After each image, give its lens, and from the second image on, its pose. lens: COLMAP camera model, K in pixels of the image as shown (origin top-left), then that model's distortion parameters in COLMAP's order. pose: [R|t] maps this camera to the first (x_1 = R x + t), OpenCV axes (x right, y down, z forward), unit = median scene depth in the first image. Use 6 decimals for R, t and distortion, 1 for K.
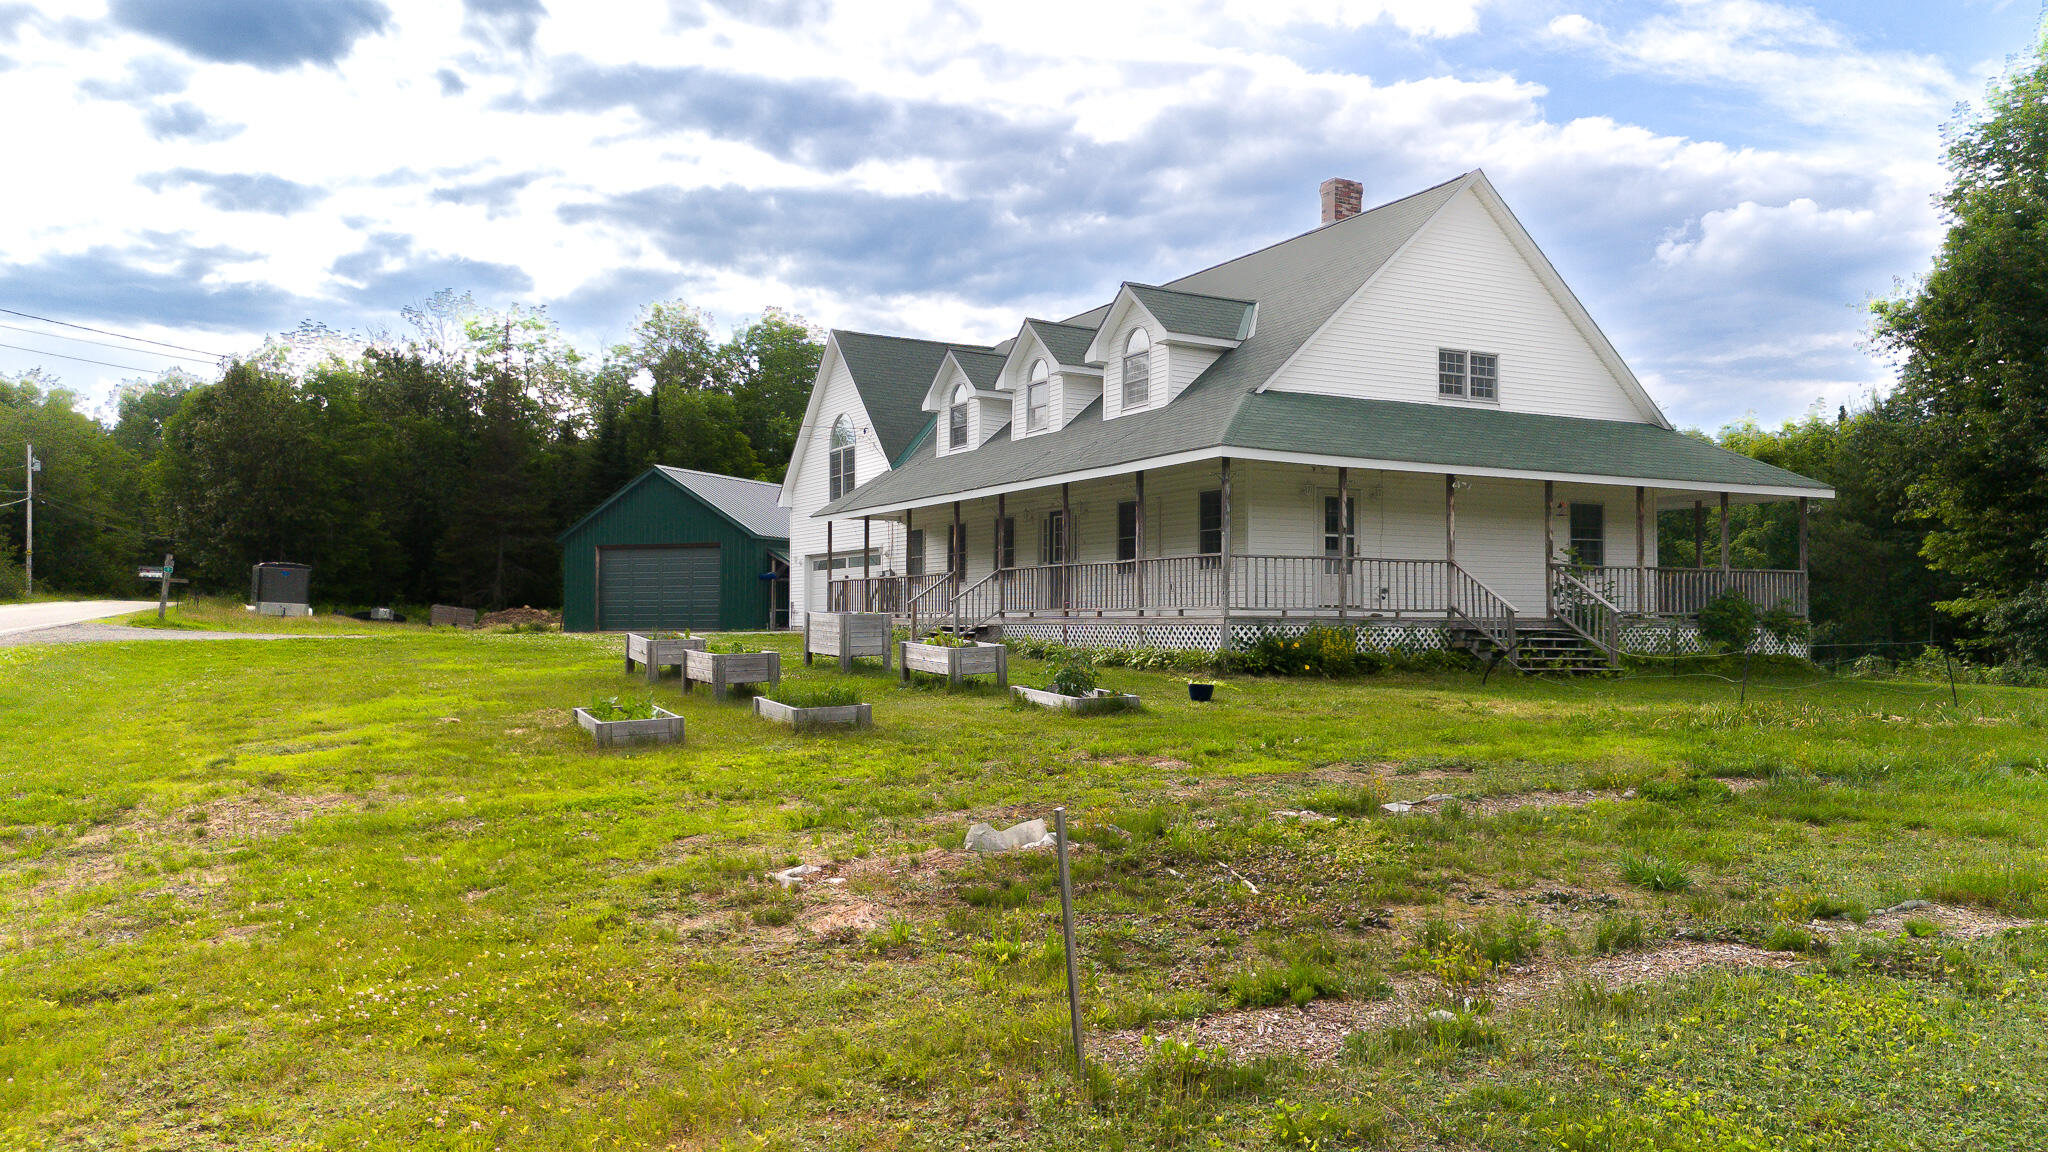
lens RADIAL K [[1512.8, 0, 1028.5], [0, 1512.8, 587.7], [0, 0, 1]] dist [0.074072, -0.078542]
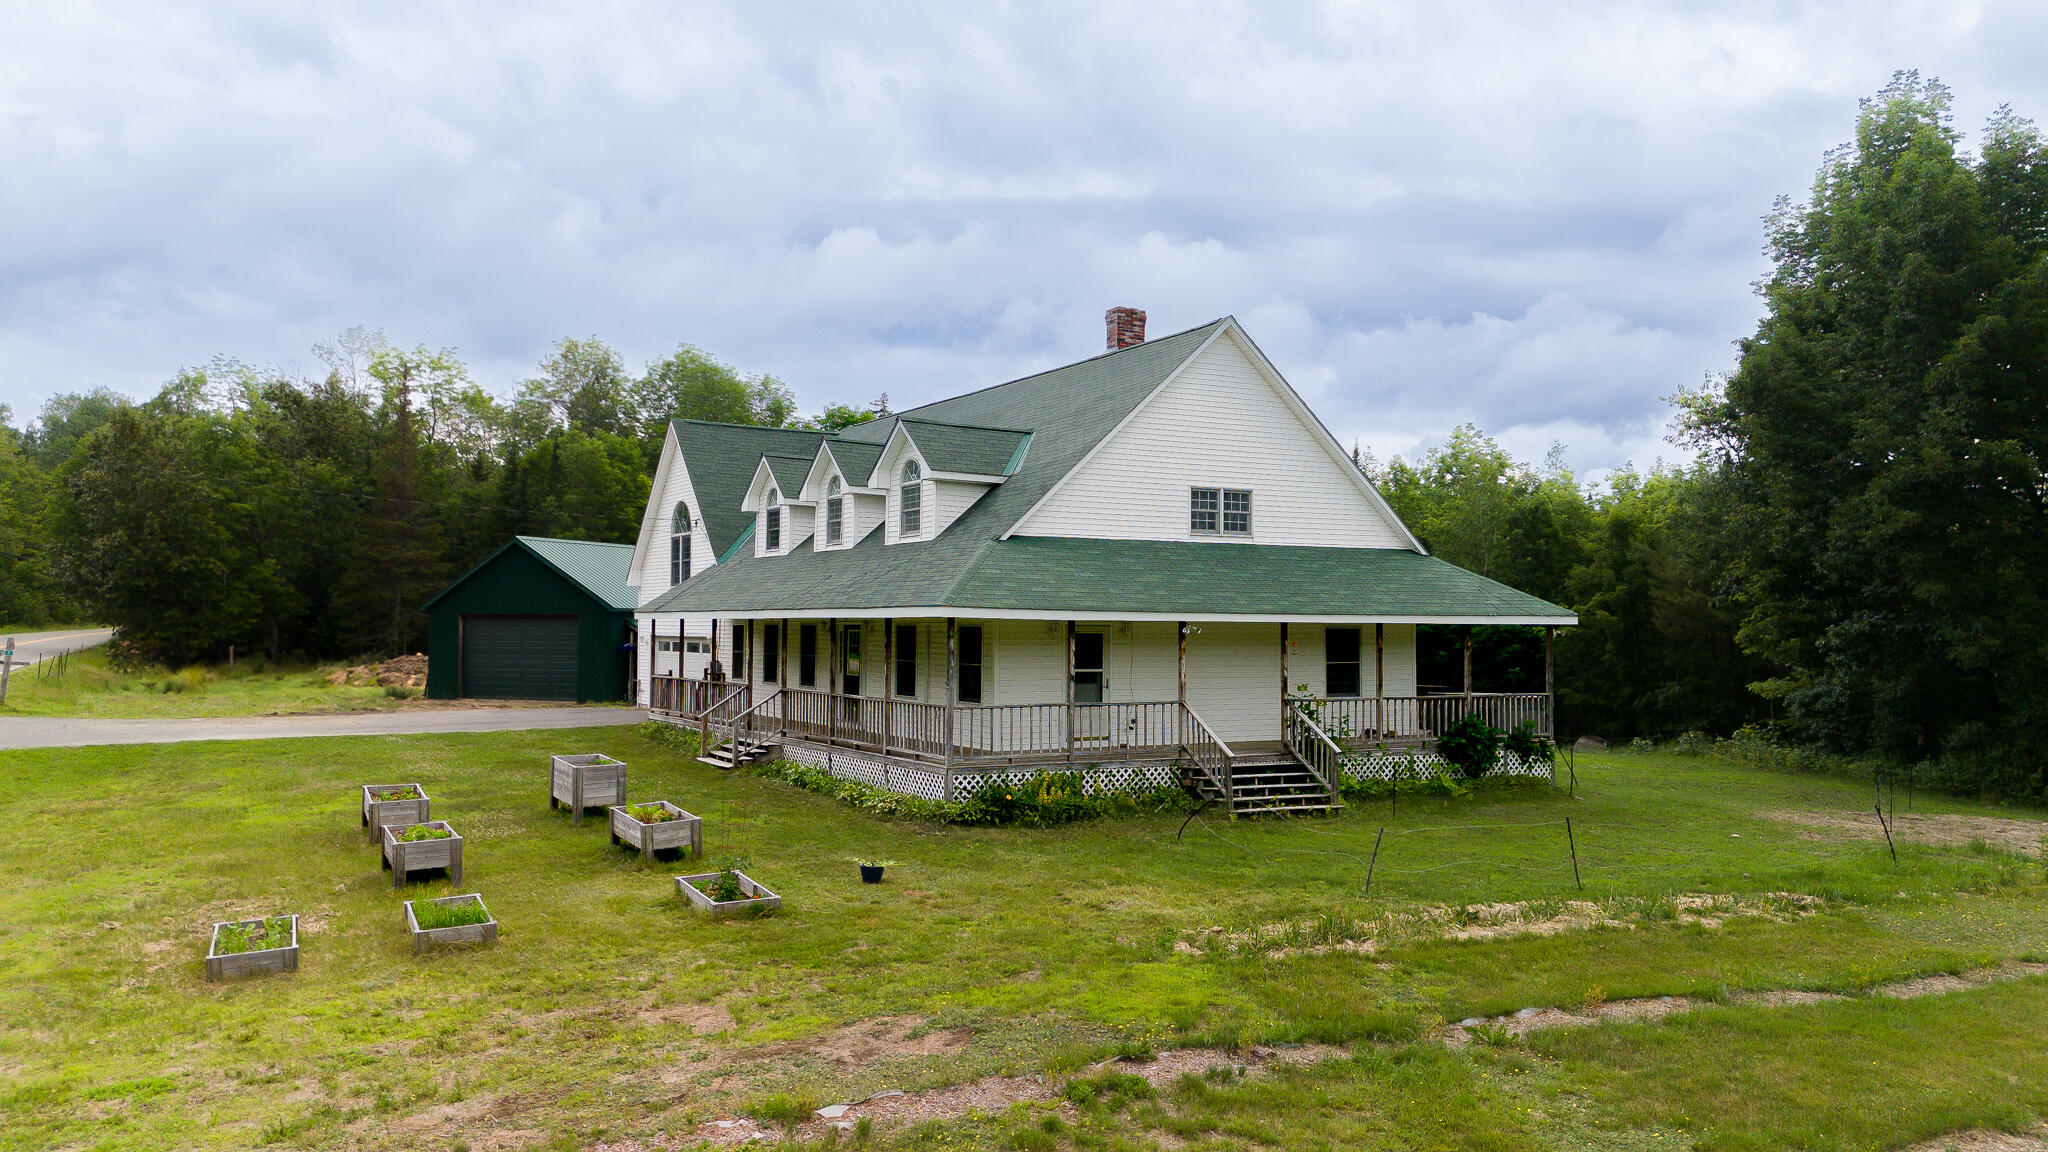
lens RADIAL K [[1512.8, 0, 1037.4], [0, 1512.8, 608.6], [0, 0, 1]] dist [0.074072, -0.078542]
pose [[0.999806, 0.002920, 0.019458, 0.086120], [-0.003291, 0.999813, 0.019043, -0.055878], [-0.019399, -0.019103, 0.999629, -0.023580]]
